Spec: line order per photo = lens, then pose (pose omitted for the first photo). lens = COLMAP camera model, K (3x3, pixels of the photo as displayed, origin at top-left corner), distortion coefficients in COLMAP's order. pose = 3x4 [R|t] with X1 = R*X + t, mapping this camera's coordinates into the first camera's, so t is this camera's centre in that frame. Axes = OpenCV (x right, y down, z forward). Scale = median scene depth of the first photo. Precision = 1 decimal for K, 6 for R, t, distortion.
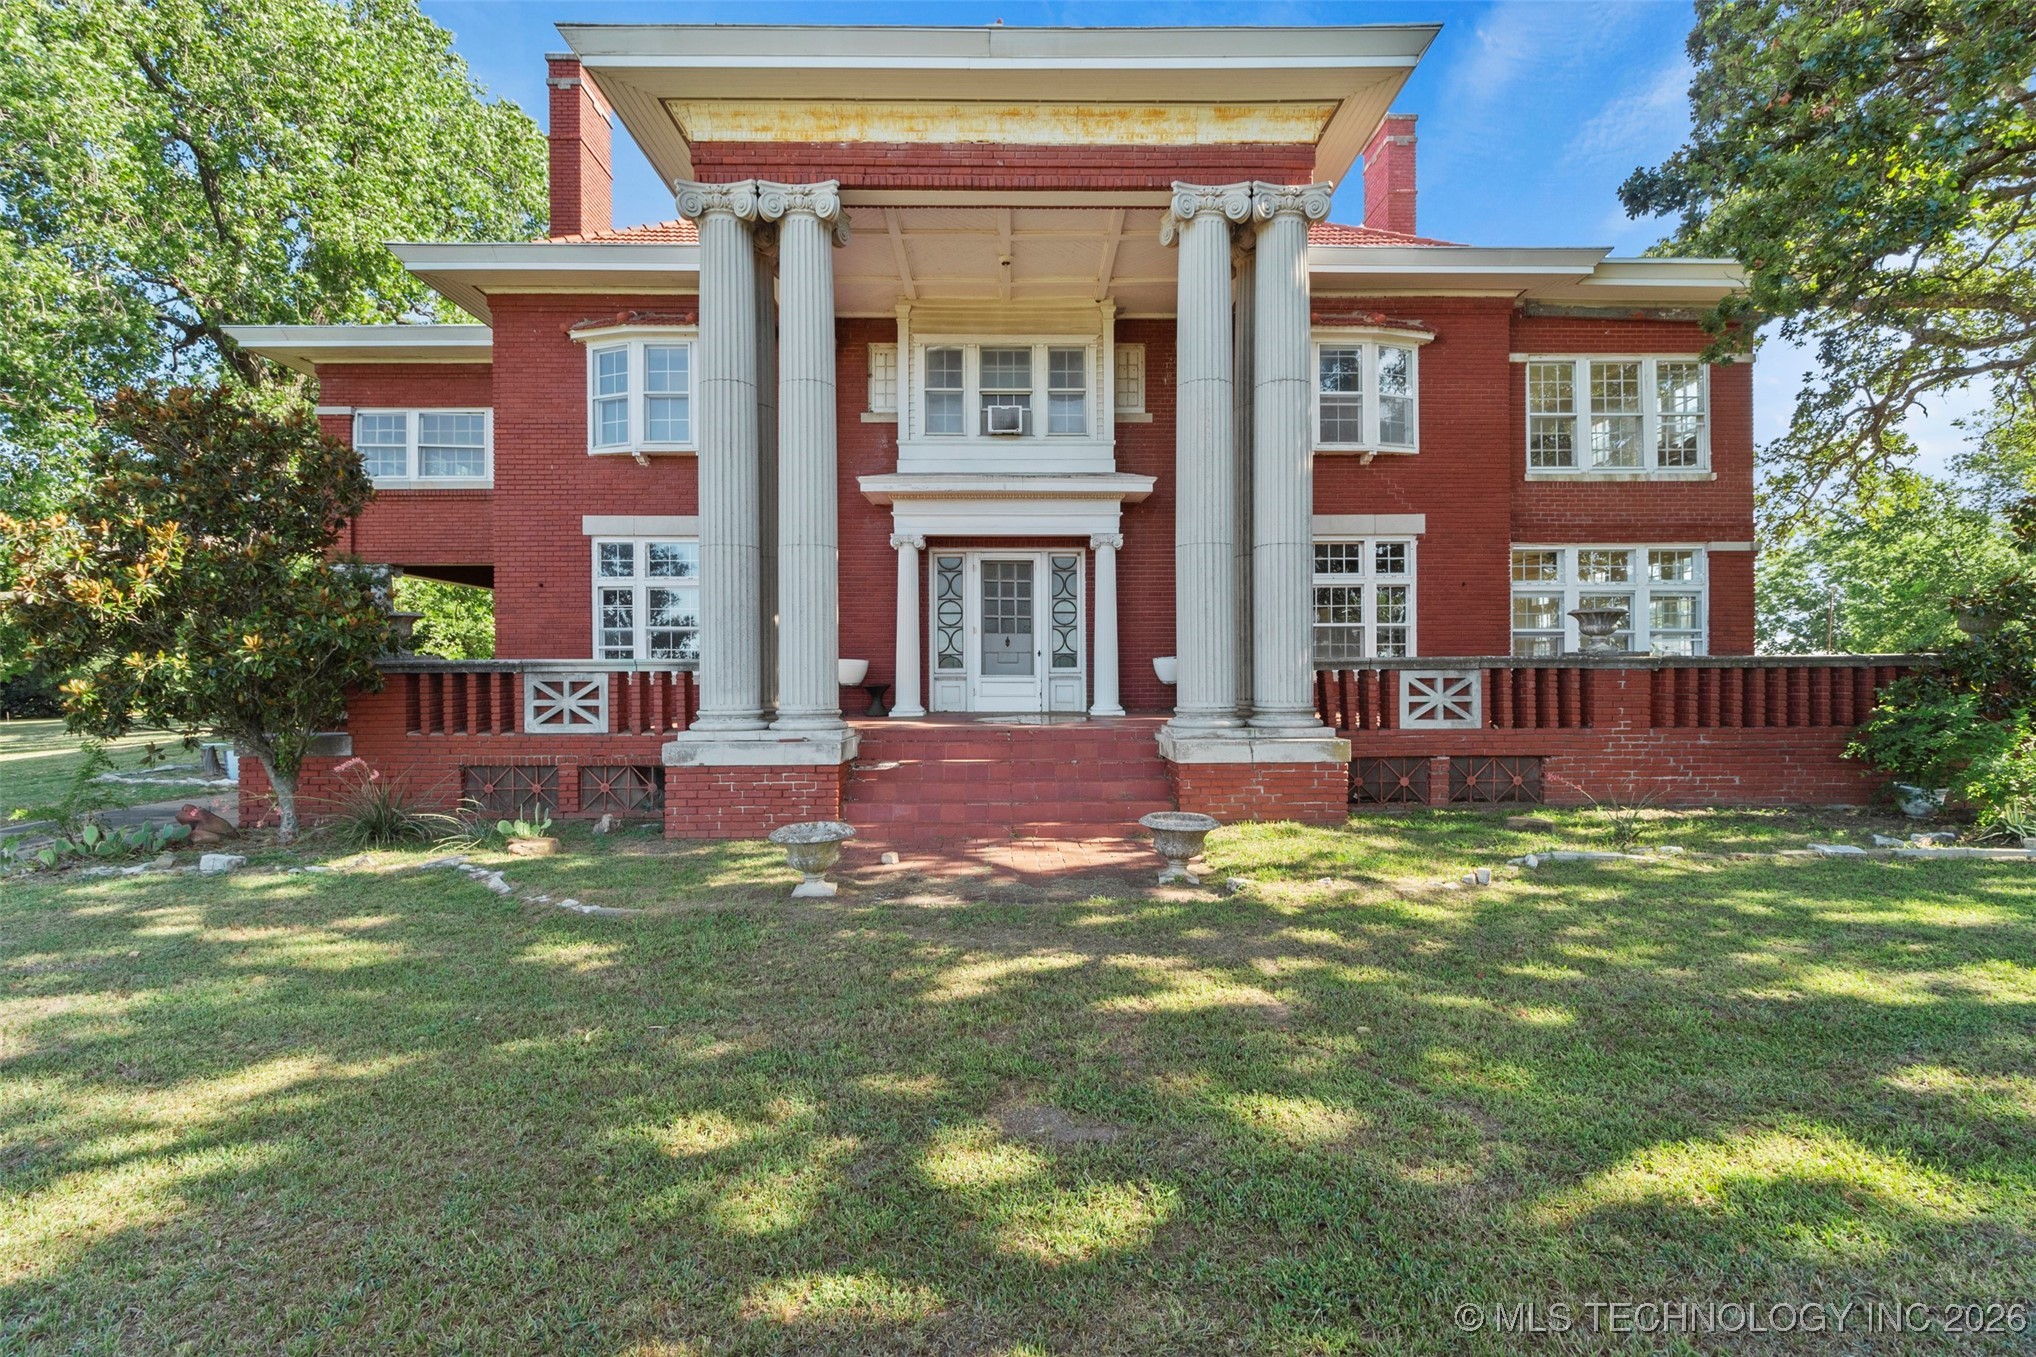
lens RADIAL K [[940.9, 0, 1018.0], [0, 940.9, 678.5], [0, 0, 1]] dist [0.001792, 0.000182]
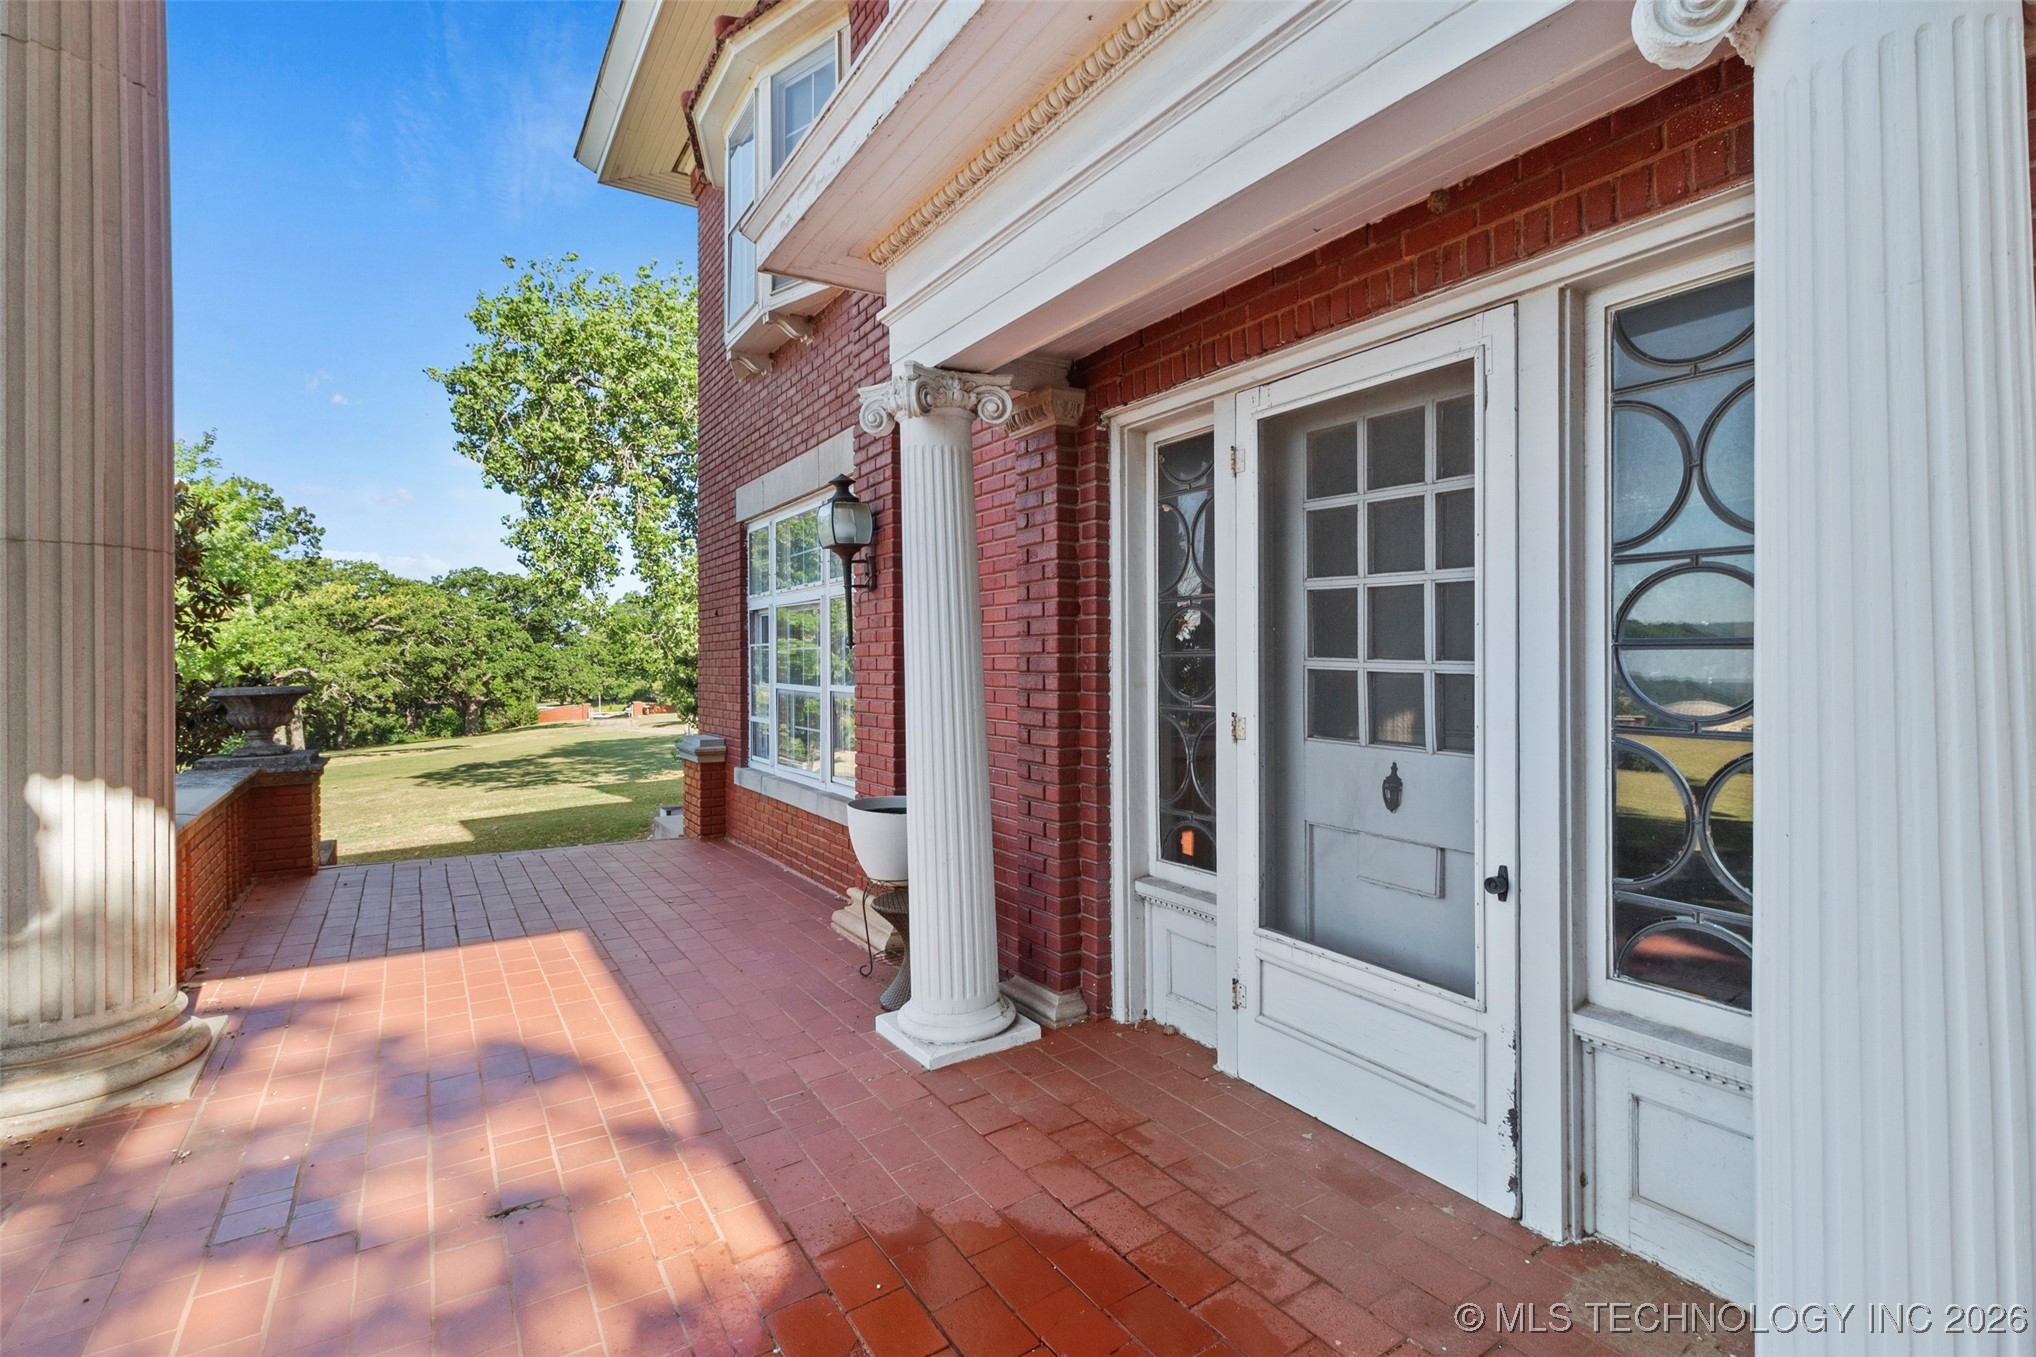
lens RADIAL K [[954.3, 0, 1018.0], [0, 954.3, 678.5], [0, 0, 1]] dist [0.017459, 0.000102]
pose [[0.524152, 0.016183, -0.851471, 0.128652], [-0.009833, 0.999868, 0.012950, -0.067273], [0.851568, 0.001584, 0.524242, 0.846466]]
